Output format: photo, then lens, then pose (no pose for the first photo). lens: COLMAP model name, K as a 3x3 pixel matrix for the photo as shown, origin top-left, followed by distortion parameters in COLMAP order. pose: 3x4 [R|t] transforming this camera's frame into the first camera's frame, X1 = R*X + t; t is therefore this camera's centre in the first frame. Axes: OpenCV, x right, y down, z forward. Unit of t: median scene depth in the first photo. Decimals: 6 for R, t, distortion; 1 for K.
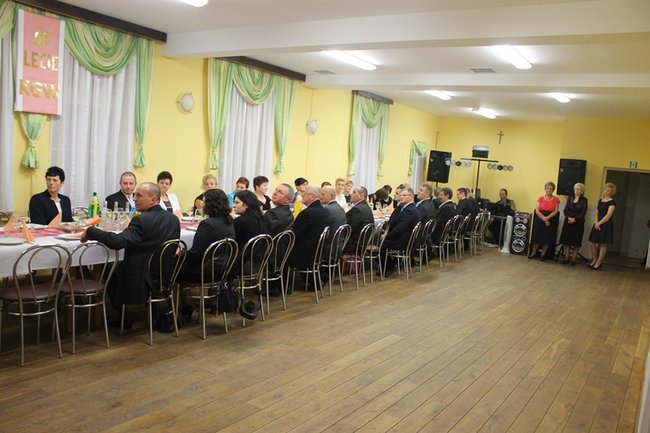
lens RADIAL K [[546.2, 0, 326.5], [0, 546.2, 215.7], [0, 0, 1]] dist [-0.145978, 0.108866]
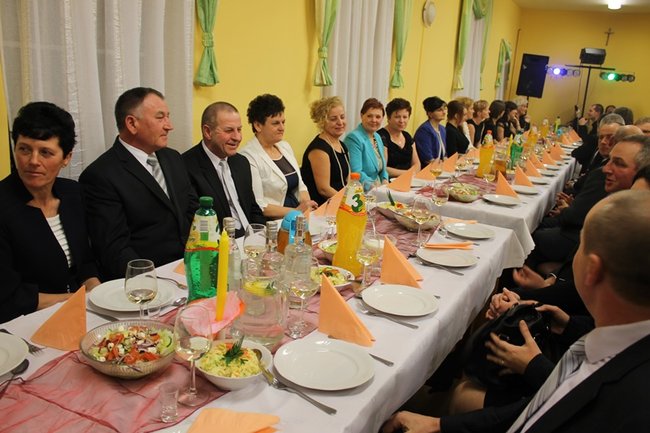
lens RADIAL K [[546.2, 0, 324.3], [0, 546.2, 218.1], [0, 0, 1]] dist [-0.145978, 0.108866]
pose [[0.996717, -0.028625, 0.075733, -0.216059], [0.014859, 0.984199, 0.176439, -0.044380], [-0.079587, -0.174734, 0.981394, 0.393997]]
